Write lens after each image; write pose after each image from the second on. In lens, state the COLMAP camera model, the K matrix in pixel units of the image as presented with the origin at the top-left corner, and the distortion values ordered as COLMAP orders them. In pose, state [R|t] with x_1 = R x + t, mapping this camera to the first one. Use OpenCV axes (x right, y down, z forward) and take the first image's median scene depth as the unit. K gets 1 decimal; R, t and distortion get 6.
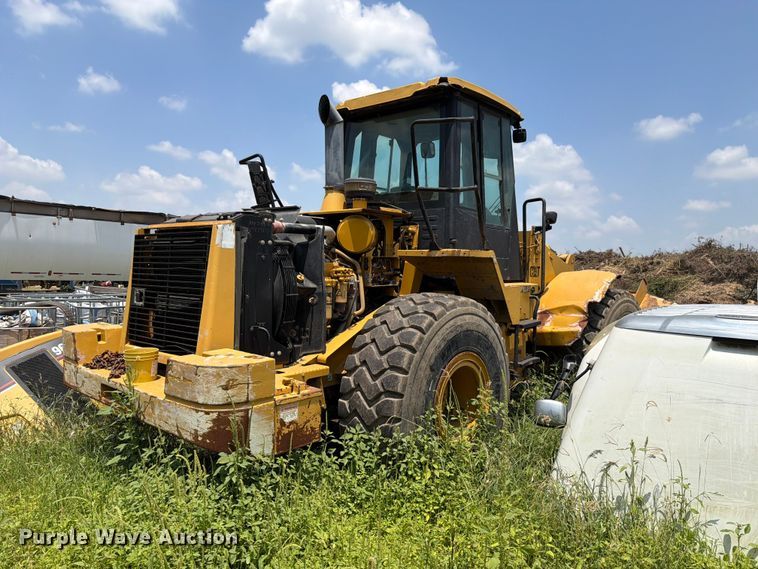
lens RADIAL K [[547.4, 0, 380.4], [0, 547.4, 289.9], [0, 0, 1]] dist [0.092365, -0.183449]
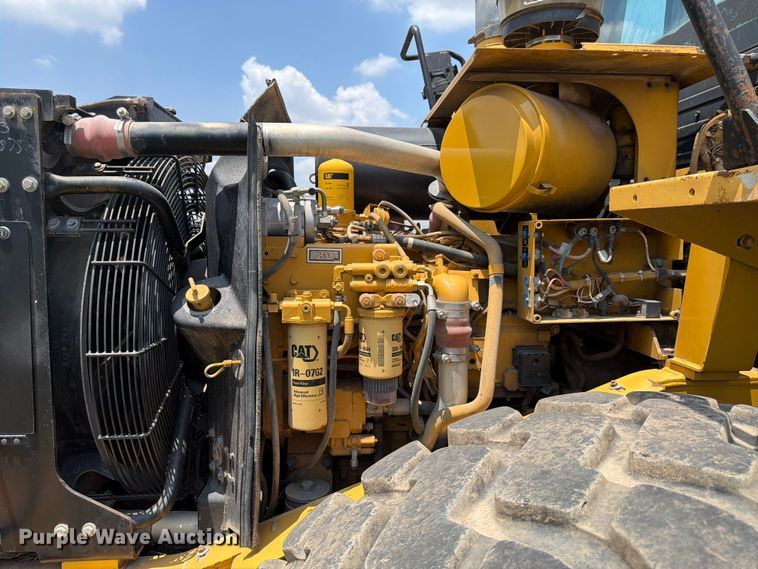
lens RADIAL K [[542.7, 0, 380.3], [0, 542.7, 287.9], [0, 0, 1]] dist [0.090567, -0.150124]
pose [[0.715895, 0.042848, -0.696892, 0.154680], [-0.022422, 0.999011, 0.038390, -0.042087], [0.697848, -0.011858, 0.716148, 0.886991]]
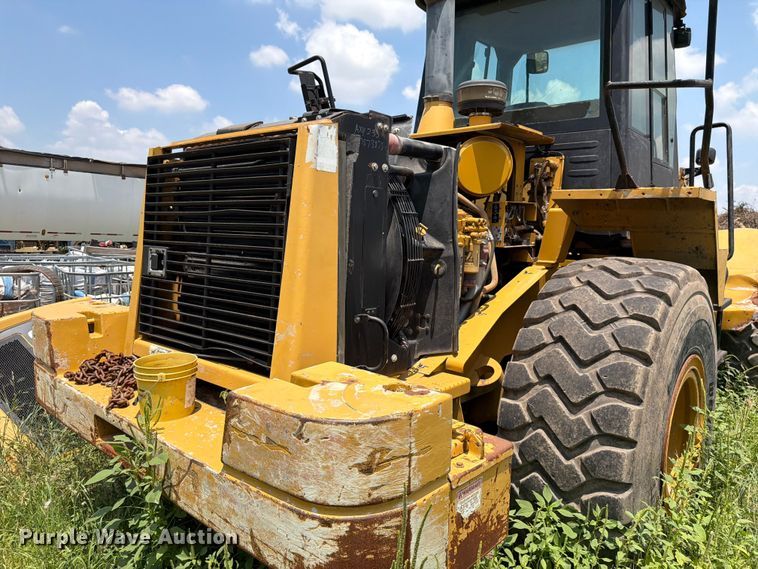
lens RADIAL K [[542.7, 0, 380.3], [0, 542.7, 287.9], [0, 0, 1]] dist [0.090567, -0.150124]
pose [[0.999975, 0.006999, -0.001035, -0.198149], [-0.006922, 0.998079, 0.061559, 0.003329], [0.001463, -0.061550, 0.998103, 0.416179]]
